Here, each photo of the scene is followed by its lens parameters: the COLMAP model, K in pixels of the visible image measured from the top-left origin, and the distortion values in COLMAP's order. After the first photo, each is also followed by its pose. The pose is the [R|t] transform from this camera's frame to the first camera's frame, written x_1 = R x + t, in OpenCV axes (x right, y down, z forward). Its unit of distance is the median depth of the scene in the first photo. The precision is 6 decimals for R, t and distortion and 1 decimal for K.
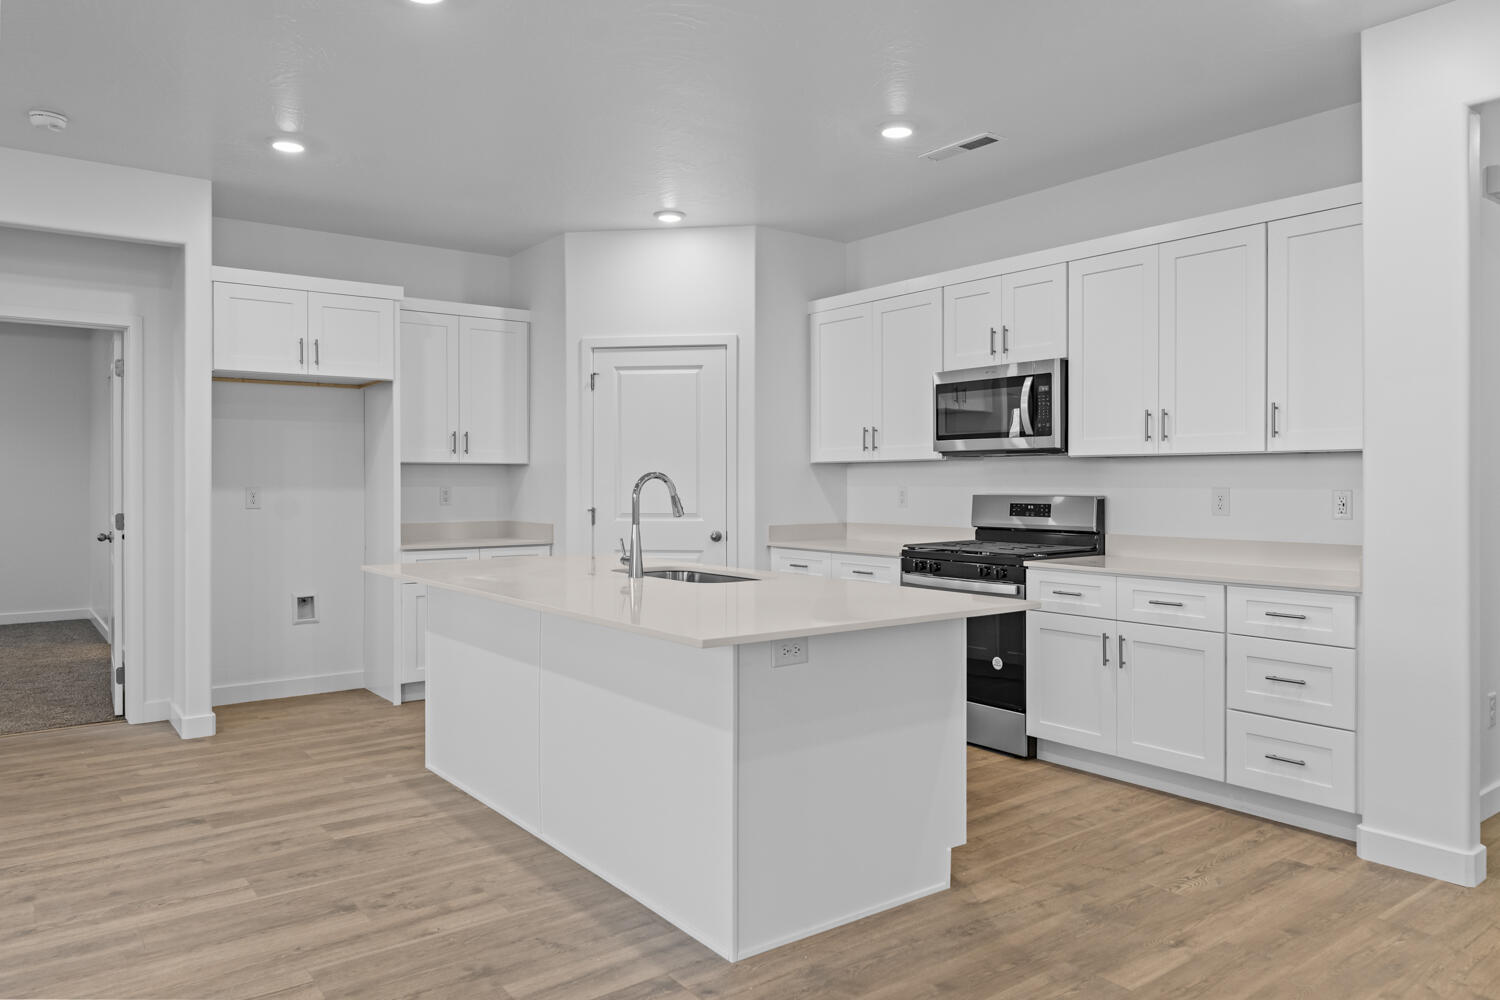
lens RADIAL K [[1004.8, 0, 748.1], [0, 1004.8, 483.3], [0, 0, 1]] dist [0.014311, -0.010813]
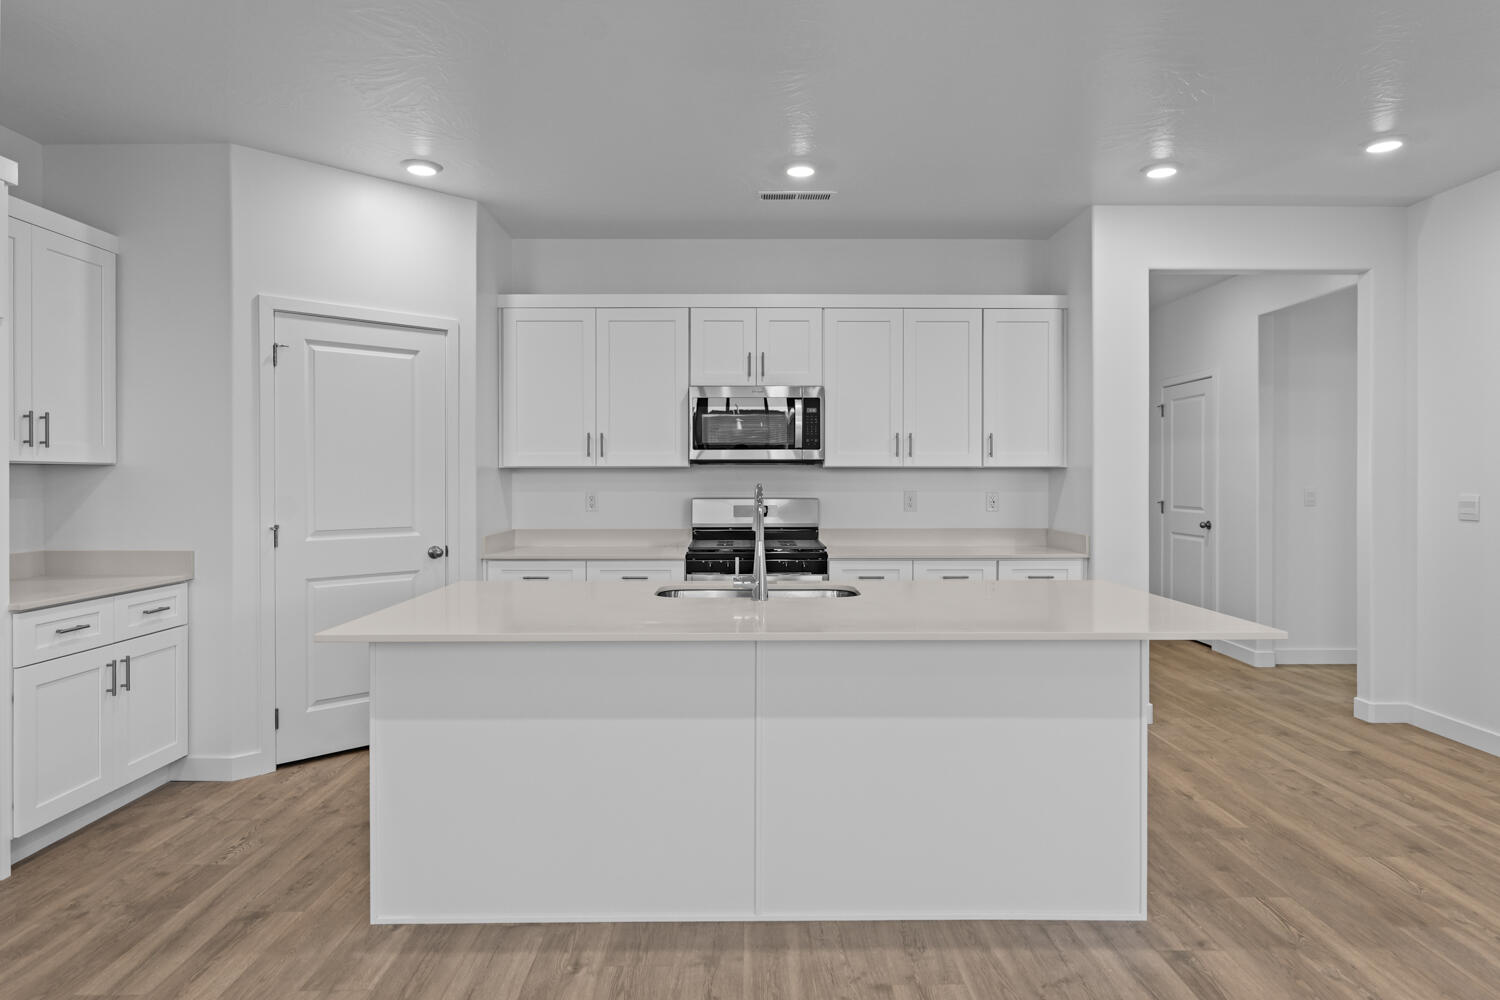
lens RADIAL K [[895.2, 0, 735.0], [0, 895.2, 480.7], [0, 0, 1]] dist [-0.012254, 0.001324]
pose [[0.597250, -0.002581, 0.802051, -0.606707], [0.001923, 0.999997, 0.001786, -0.011638], [-0.802053, 0.000476, 0.597253, 0.424024]]
